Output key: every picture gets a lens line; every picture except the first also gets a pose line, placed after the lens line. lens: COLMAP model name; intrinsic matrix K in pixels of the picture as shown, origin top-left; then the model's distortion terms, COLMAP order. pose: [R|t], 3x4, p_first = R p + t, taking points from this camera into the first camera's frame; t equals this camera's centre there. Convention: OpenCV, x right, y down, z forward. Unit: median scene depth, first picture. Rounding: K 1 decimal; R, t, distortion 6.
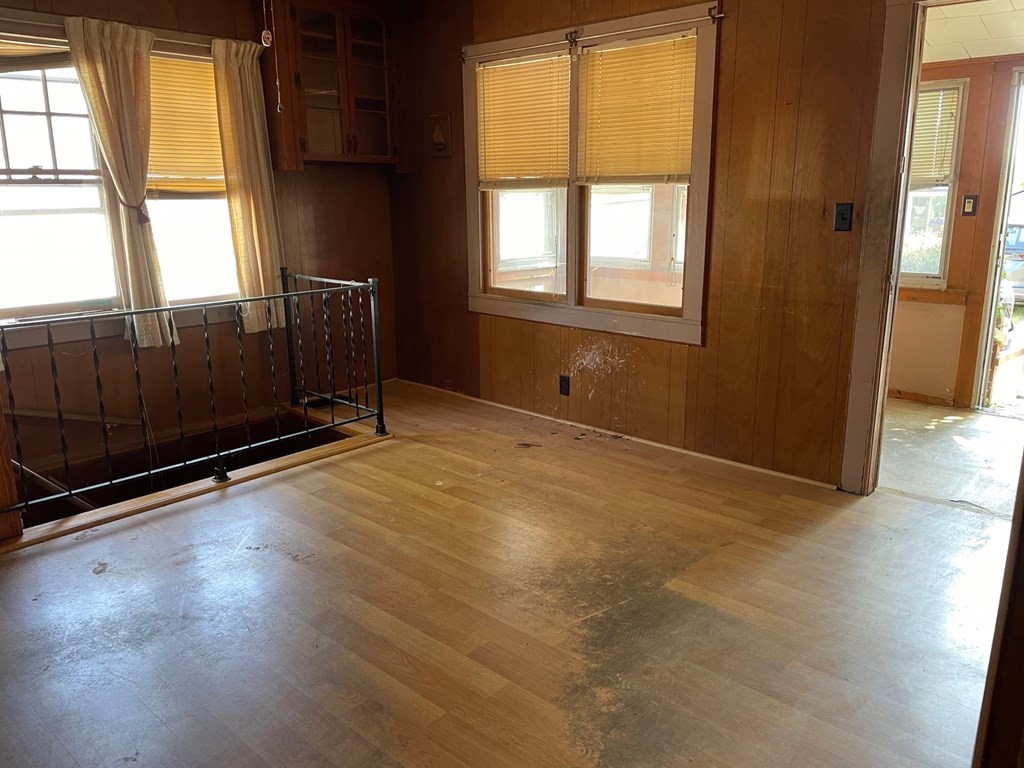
lens RADIAL K [[784.2, 0, 512.0], [0, 784.2, 384.0], [0, 0, 1]] dist [0.078171, -0.095907]
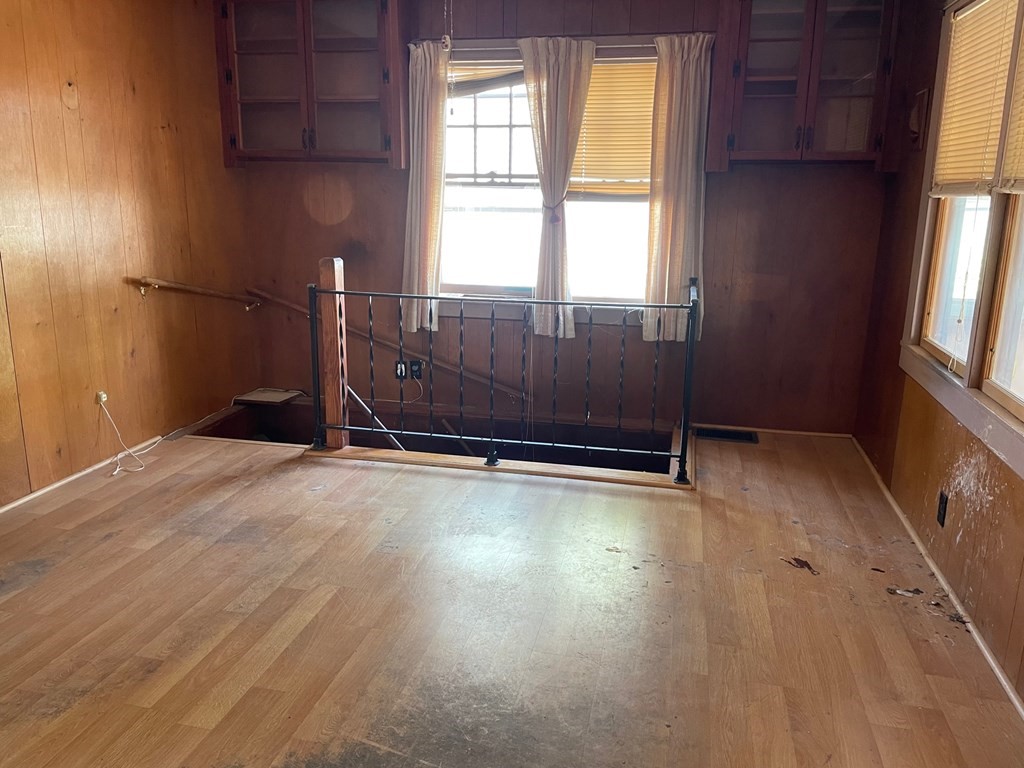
lens RADIAL K [[778.9, 0, 512.0], [0, 778.9, 384.0], [0, 0, 1]] dist [0.106721, -0.173170]
pose [[0.489496, 0.223666, -0.842833, 0.453902], [-0.223810, 0.966392, 0.126472, -0.108772], [0.842794, 0.126727, 0.523104, 0.406488]]
